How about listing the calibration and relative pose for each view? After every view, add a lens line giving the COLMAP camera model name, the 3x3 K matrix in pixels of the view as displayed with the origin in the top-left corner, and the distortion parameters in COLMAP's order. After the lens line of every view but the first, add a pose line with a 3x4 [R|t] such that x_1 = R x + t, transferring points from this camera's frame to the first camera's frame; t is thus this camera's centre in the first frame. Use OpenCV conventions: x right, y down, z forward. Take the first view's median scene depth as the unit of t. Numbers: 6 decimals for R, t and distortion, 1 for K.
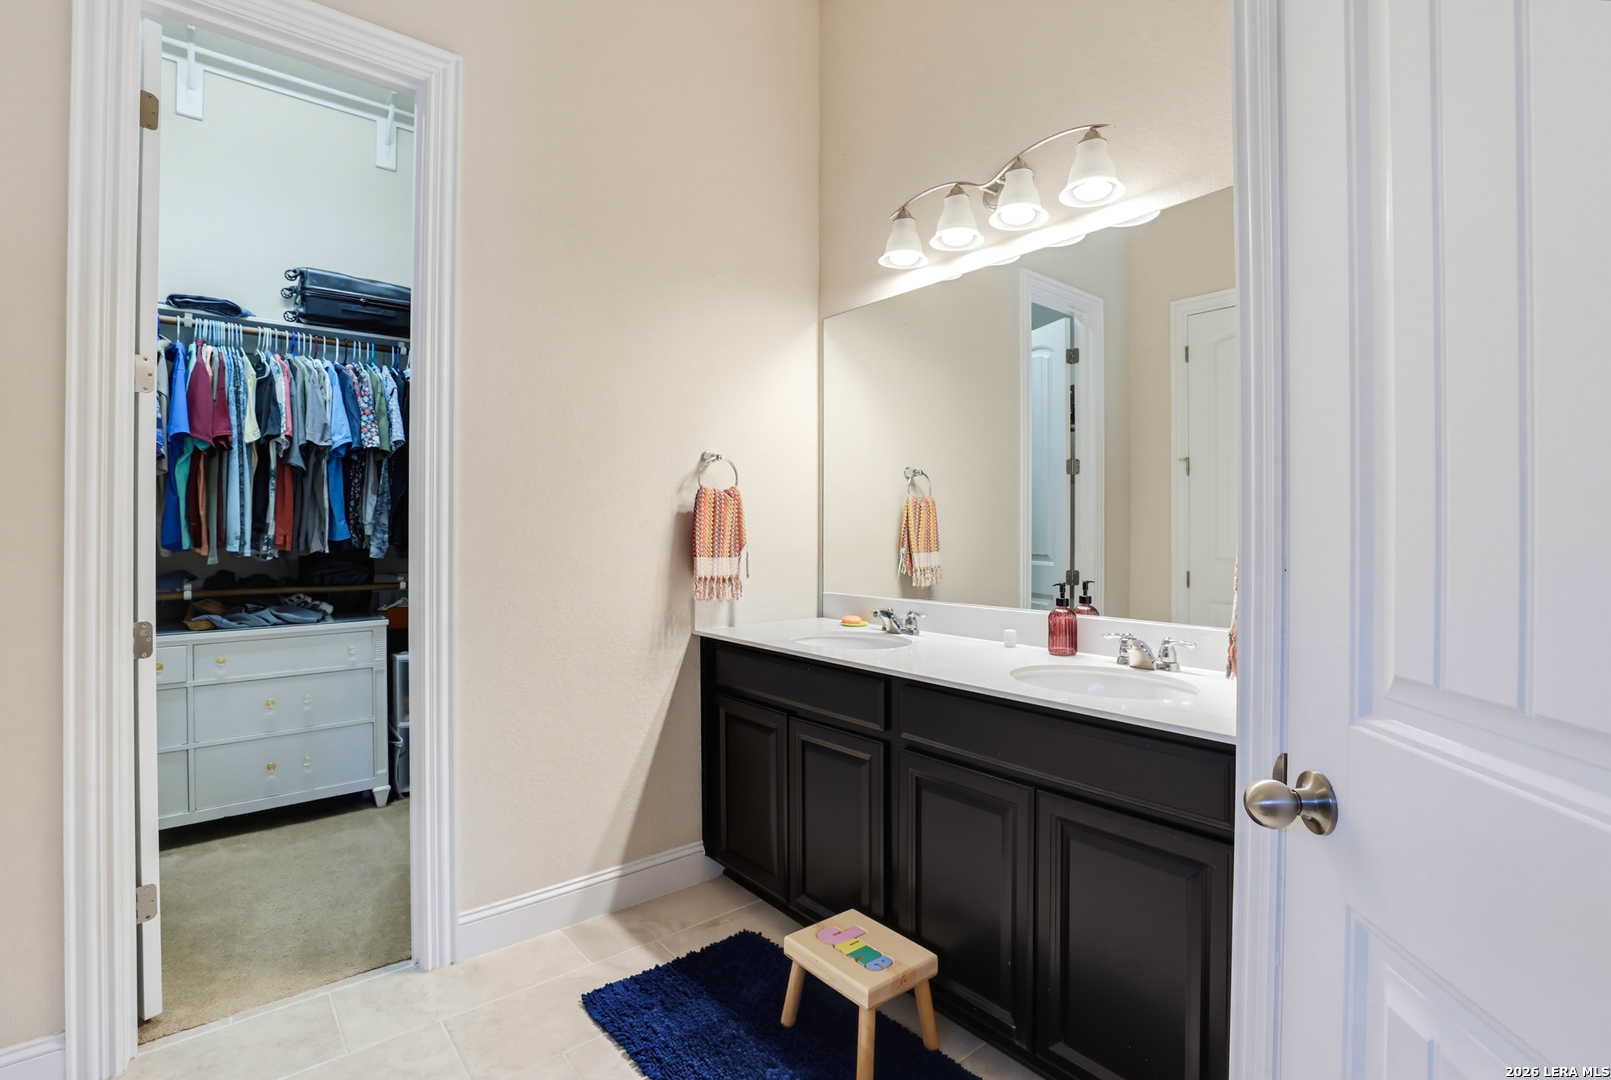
lens RADIAL K [[754.6, 0, 813.8], [0, 754.6, 530.6], [0, 0, 1]] dist [-0.047208, 0.013716]
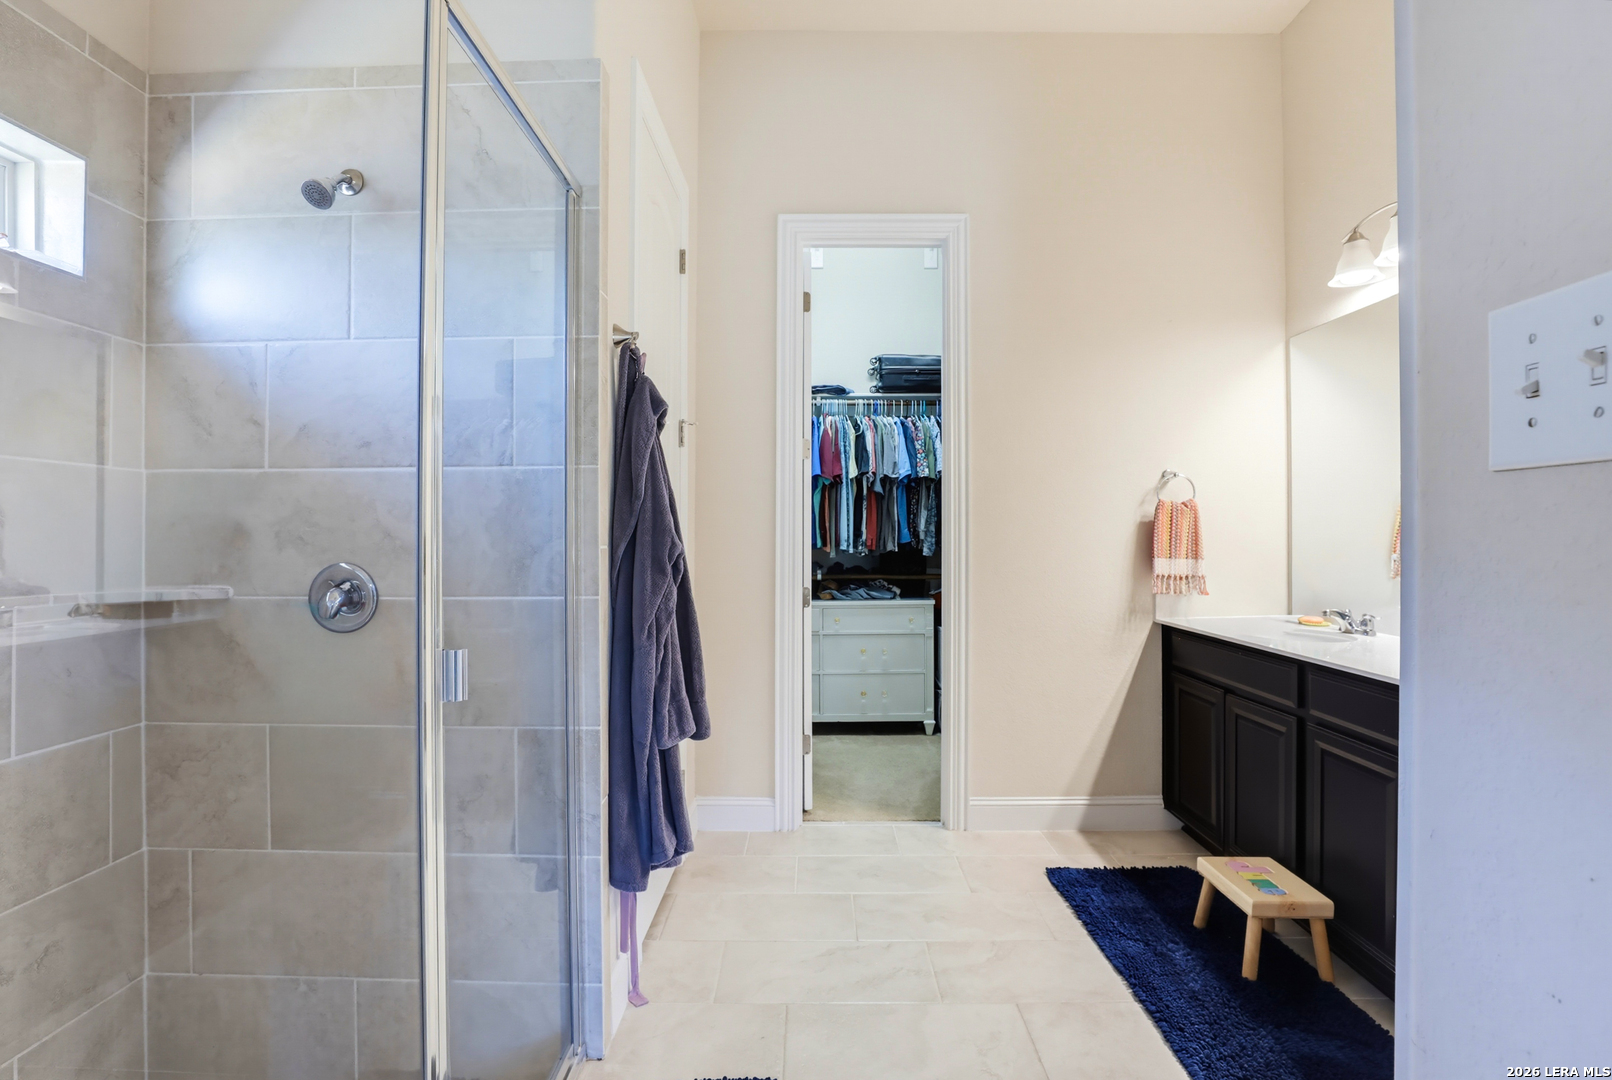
lens RADIAL K [[755.1, 0, 814.3], [0, 755.1, 530.6], [0, 0, 1]] dist [-0.047208, 0.013716]
pose [[0.769140, -0.004274, -0.639066, 0.189164], [0.001701, 0.999988, -0.004640, -0.004621], [0.639078, 0.002482, 0.769138, -0.276023]]
